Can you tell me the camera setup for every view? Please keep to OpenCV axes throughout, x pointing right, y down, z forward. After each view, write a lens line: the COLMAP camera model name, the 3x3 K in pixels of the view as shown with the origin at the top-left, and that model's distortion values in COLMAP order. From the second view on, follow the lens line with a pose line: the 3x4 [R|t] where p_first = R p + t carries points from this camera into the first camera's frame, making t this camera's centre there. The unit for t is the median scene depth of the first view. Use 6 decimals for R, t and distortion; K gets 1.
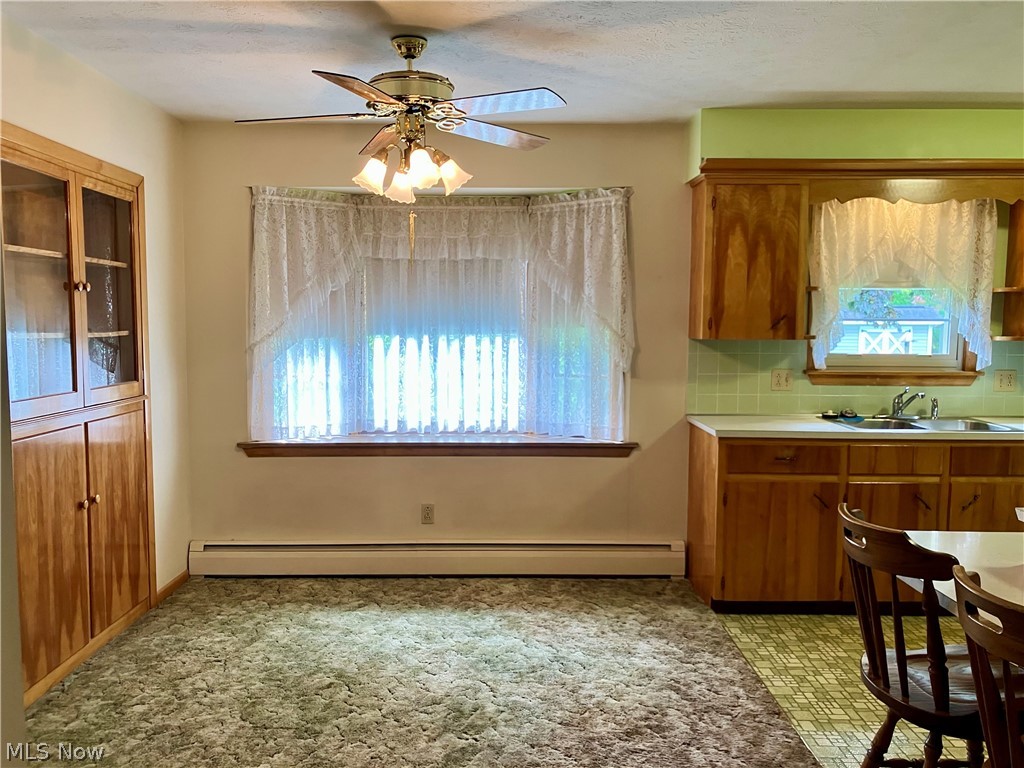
lens RADIAL K [[846.0, 0, 511.4], [0, 846.0, 386.3], [0, 0, 1]] dist [0.014965, 0.004520]
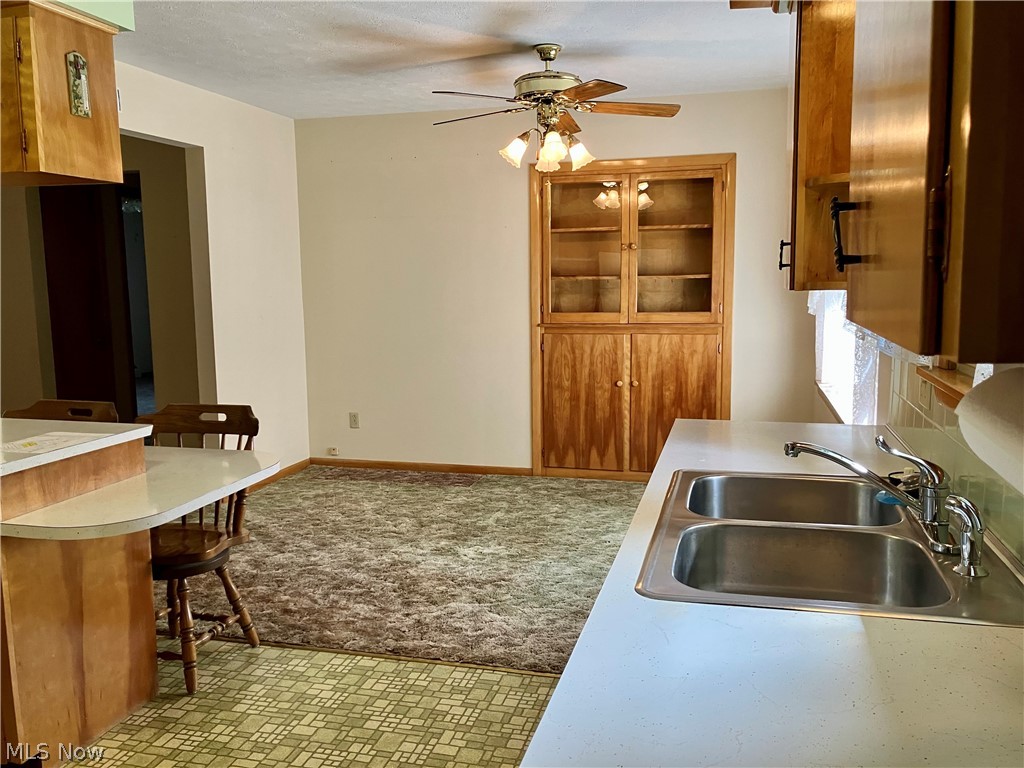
lens RADIAL K [[846.0, 0, 513.8], [0, 846.0, 384.9], [0, 0, 1]] dist [0.014965, 0.004520]
pose [[-0.267554, 0.123605, -0.955582, 0.863148], [-0.062196, 0.987454, 0.145142, -0.061930], [0.961534, 0.098267, -0.256509, 0.978854]]
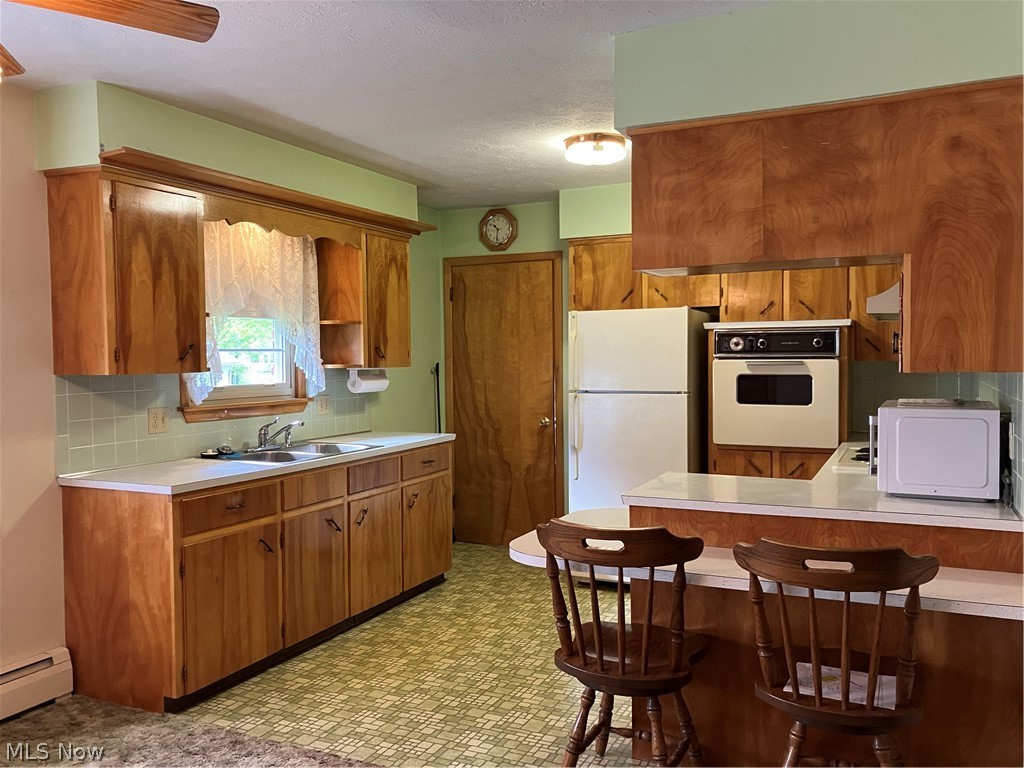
lens RADIAL K [[846.0, 0, 509.1], [0, 846.0, 377.7], [0, 0, 1]] dist [0.014965, 0.004520]
pose [[0.439601, -0.034670, 0.897524, -0.317451], [0.083112, 0.996538, -0.002213, -0.020997], [-0.894340, 0.075568, 0.440960, 0.328251]]
